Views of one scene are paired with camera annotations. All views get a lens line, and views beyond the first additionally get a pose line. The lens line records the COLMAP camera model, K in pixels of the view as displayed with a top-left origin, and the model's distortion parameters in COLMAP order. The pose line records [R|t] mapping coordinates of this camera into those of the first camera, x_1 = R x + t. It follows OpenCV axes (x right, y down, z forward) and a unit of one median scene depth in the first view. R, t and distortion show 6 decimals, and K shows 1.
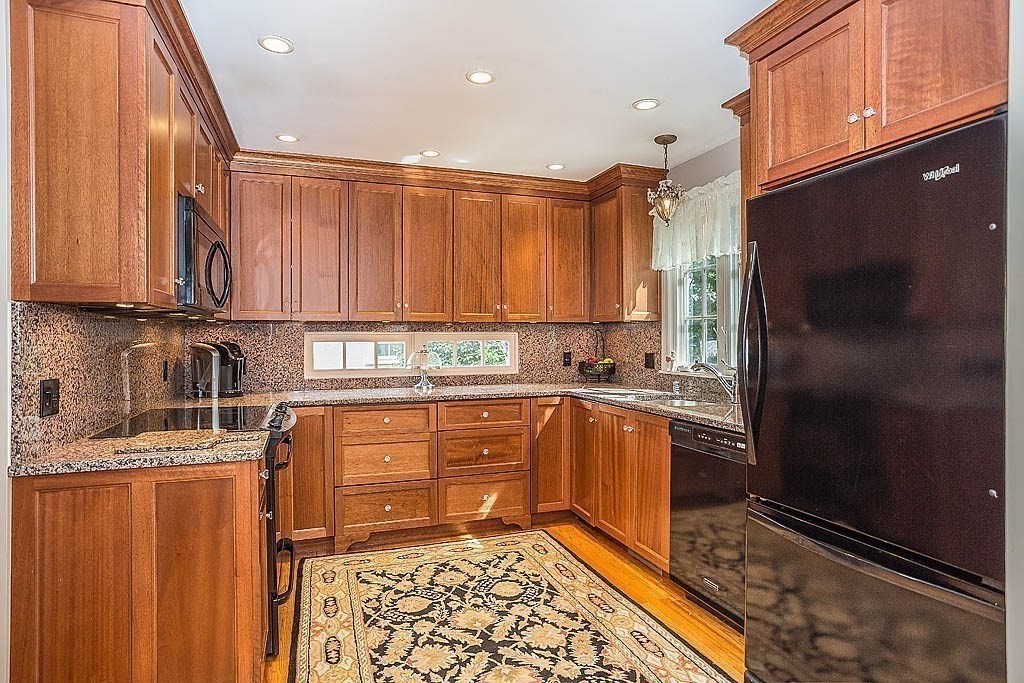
lens RADIAL K [[580.7, 0, 512.0], [0, 580.7, 341.5], [0, 0, 1]] dist [-0.017773, 0.000227]
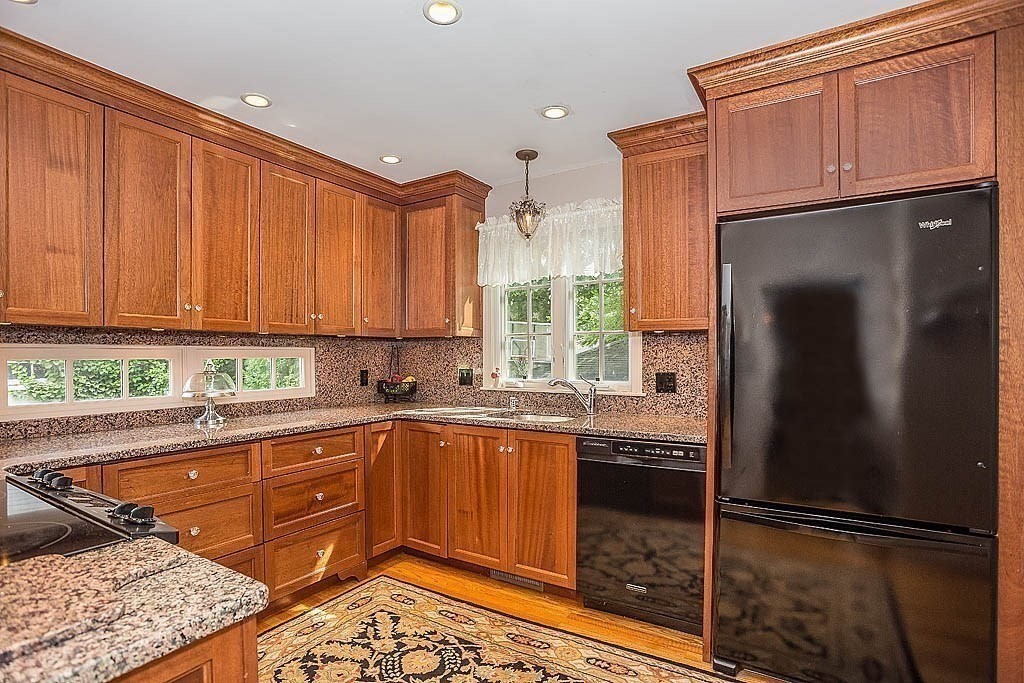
lens RADIAL K [[518.3, 0, 515.9], [0, 518.3, 359.9], [0, 0, 1]] dist [-0.077807, 0.043644]
pose [[0.775828, -0.004671, 0.630927, -0.277002], [0.004486, 0.999988, 0.001887, 0.002177], [-0.630929, 0.001366, 0.775840, 0.286959]]
